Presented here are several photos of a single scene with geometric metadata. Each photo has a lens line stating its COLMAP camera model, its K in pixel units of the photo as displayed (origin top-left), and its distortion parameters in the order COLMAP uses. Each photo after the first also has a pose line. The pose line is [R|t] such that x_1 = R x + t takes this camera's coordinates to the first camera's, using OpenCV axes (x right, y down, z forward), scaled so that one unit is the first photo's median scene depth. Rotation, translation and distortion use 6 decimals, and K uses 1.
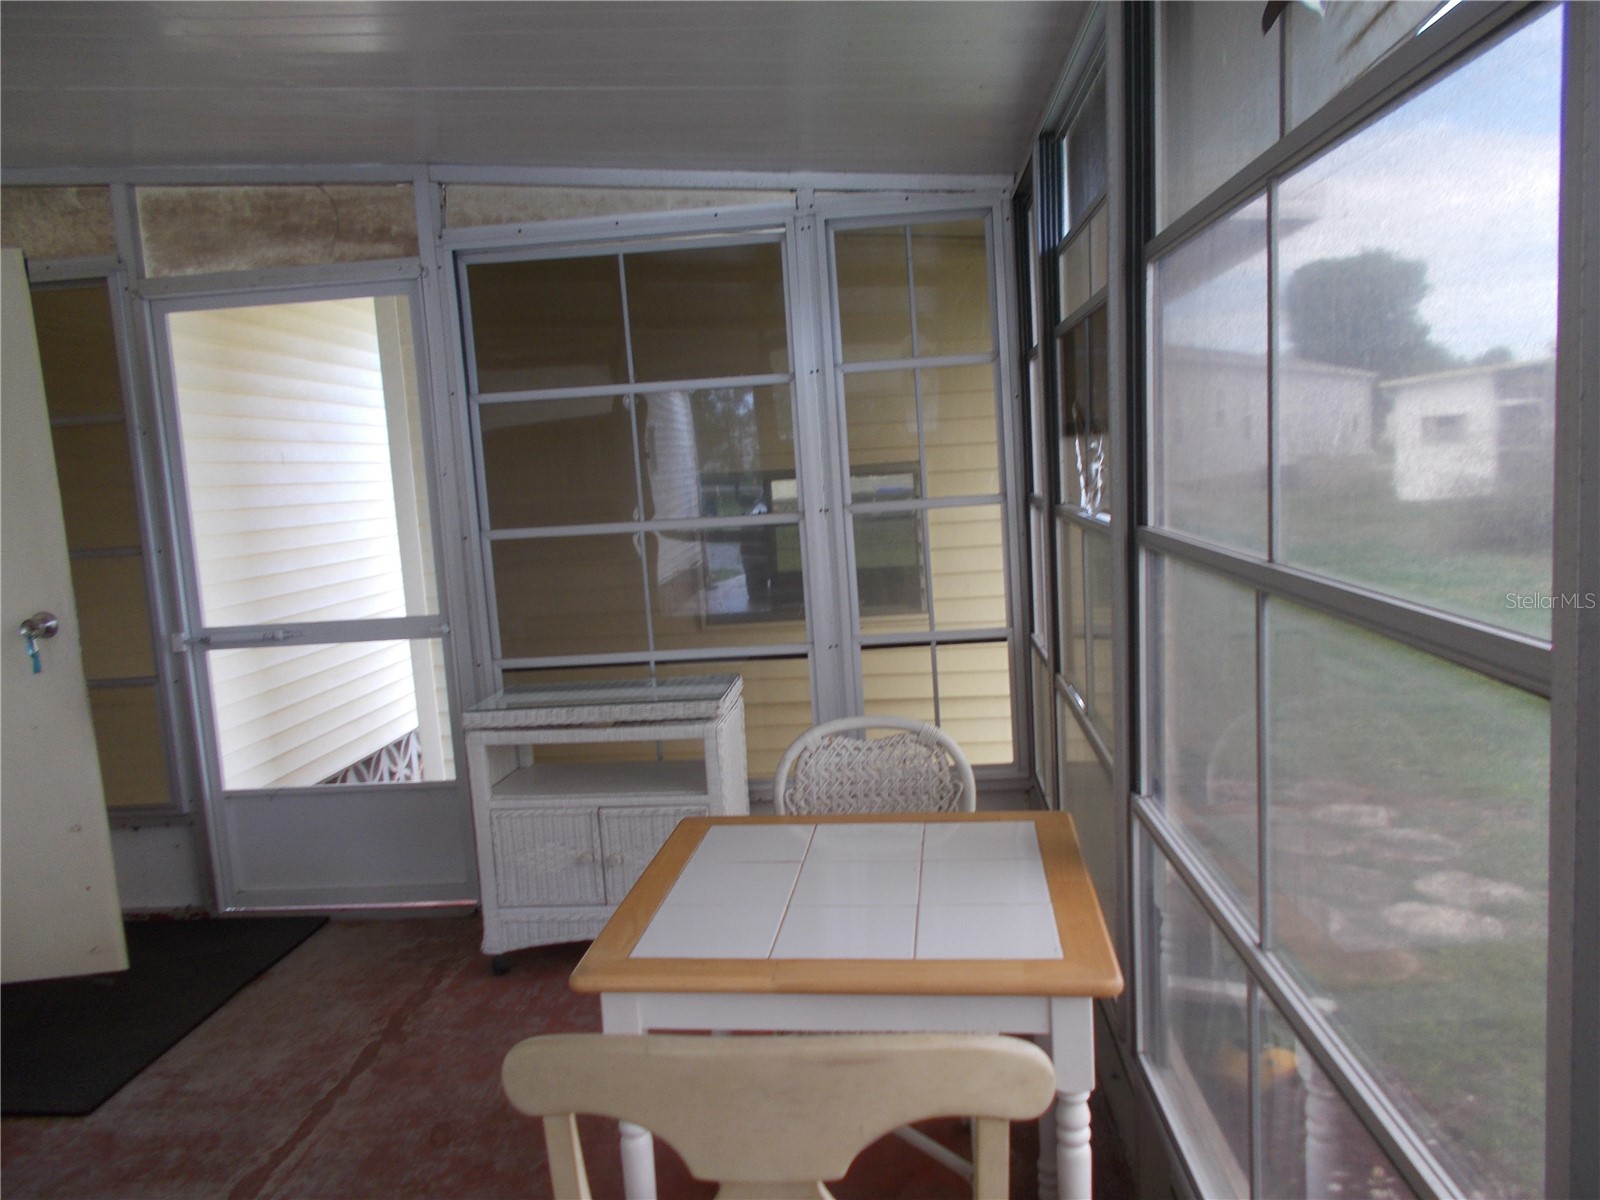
lens RADIAL K [[1205.4, 0, 809.9], [0, 1205.4, 603.0], [0, 0, 1]] dist [0.003276, -0.014467]
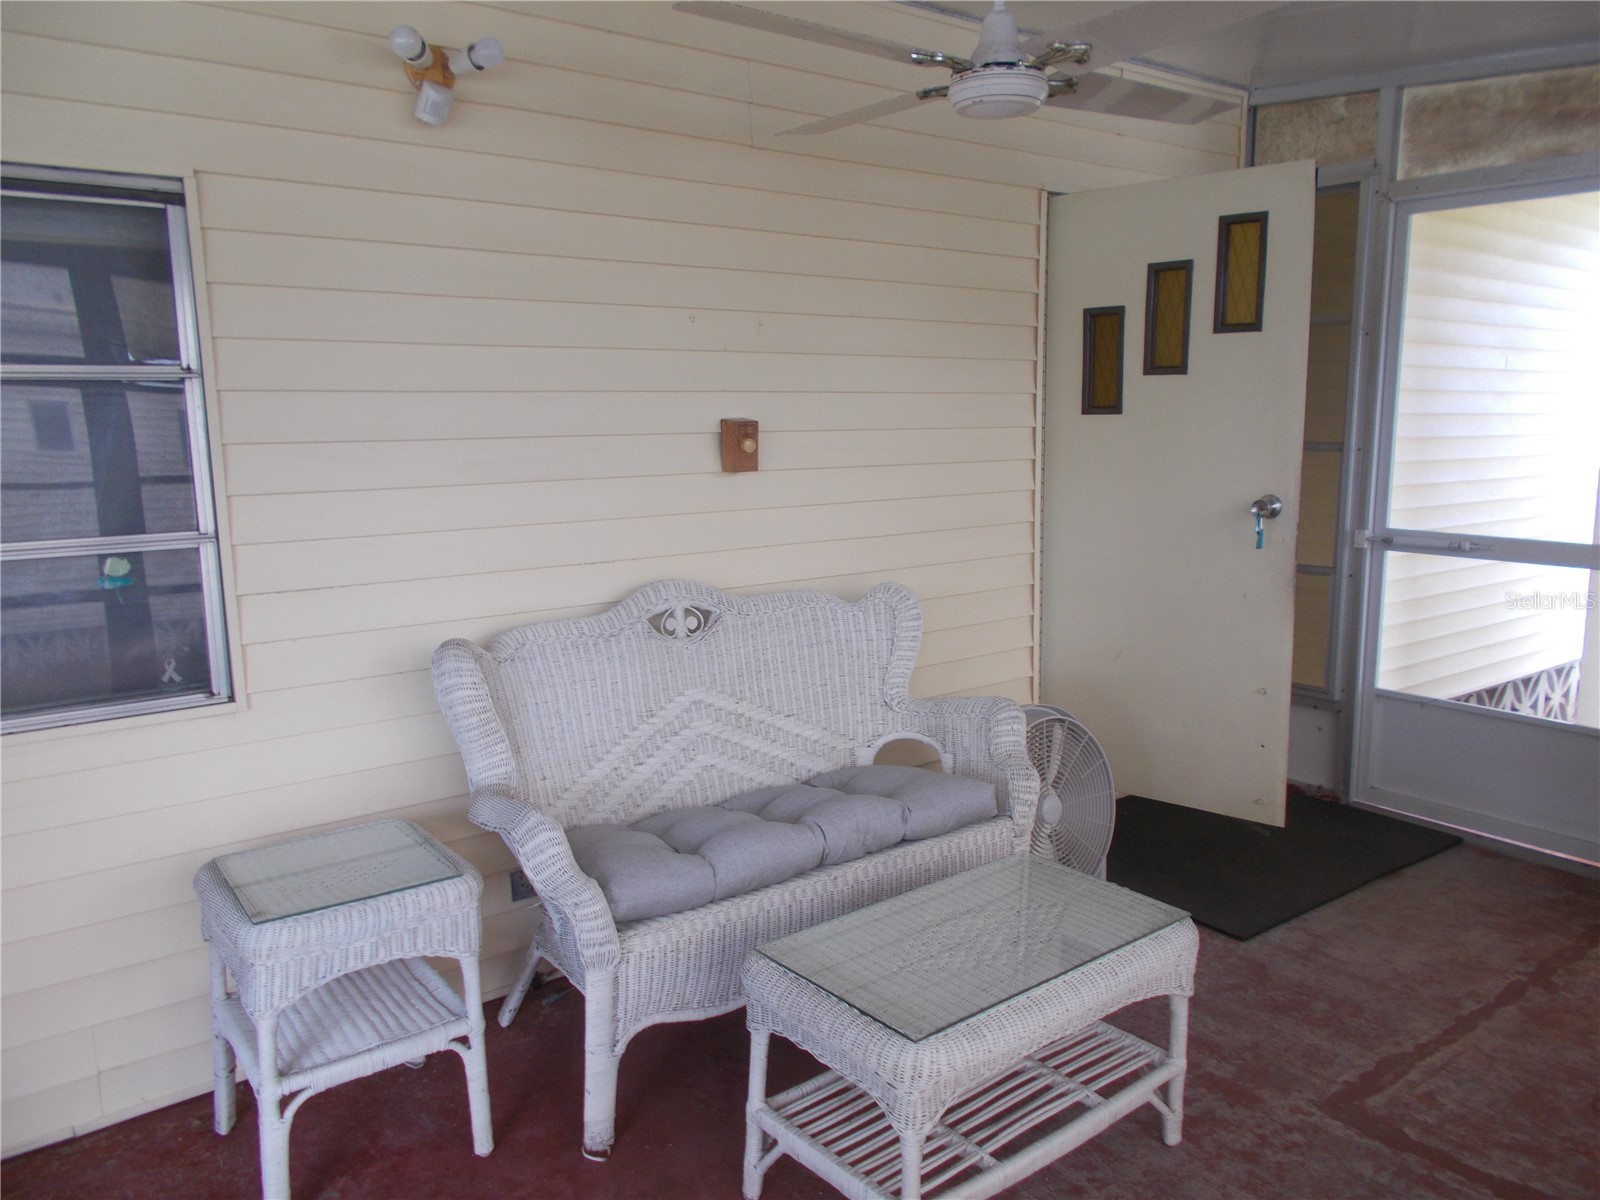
lens RADIAL K [[1205.4, 0, 806.0], [0, 1205.4, 601.6], [0, 0, 1]] dist [0.003276, -0.014467]
pose [[0.664985, 0.177891, -0.725362, -0.082198], [-0.124082, 0.984037, 0.127575, 0.013188], [0.736478, 0.005169, 0.676442, -0.056675]]
